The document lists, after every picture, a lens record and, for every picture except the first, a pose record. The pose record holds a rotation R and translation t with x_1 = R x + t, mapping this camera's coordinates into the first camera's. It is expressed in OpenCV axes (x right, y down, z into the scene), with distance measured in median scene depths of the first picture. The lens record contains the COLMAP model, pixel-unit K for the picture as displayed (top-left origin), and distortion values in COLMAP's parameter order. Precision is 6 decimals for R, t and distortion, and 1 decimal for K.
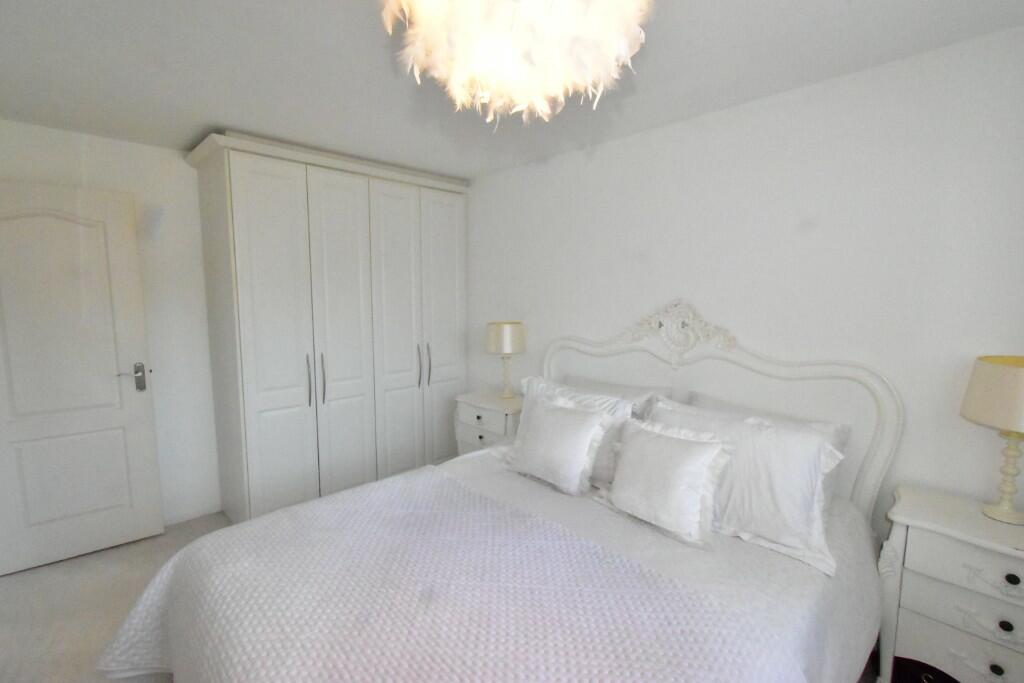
lens RADIAL K [[454.9, 0, 512.0], [0, 454.9, 341.5], [0, 0, 1]] dist [0.000459, 0.000085]
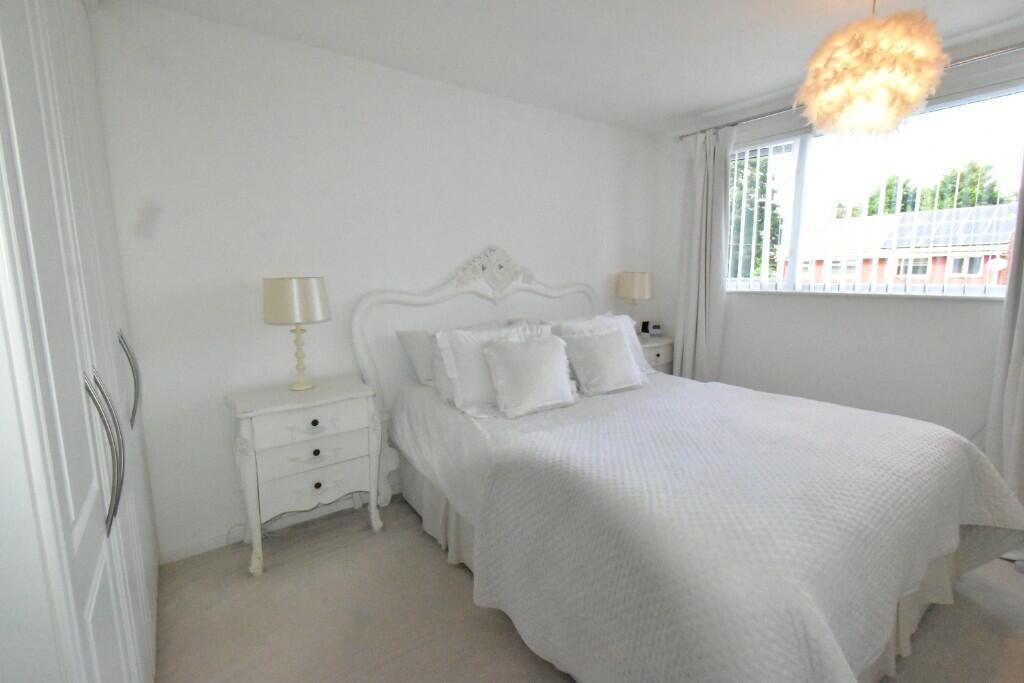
lens RADIAL K [[454.9, 0, 512.0], [0, 454.9, 341.5], [0, 0, 1]] dist [0.000459, 0.000085]
pose [[0.104297, -0.150068, 0.983159, -0.870610], [0.110336, 0.984194, 0.138521, -0.005201], [-0.988407, 0.094030, 0.119206, 0.839660]]
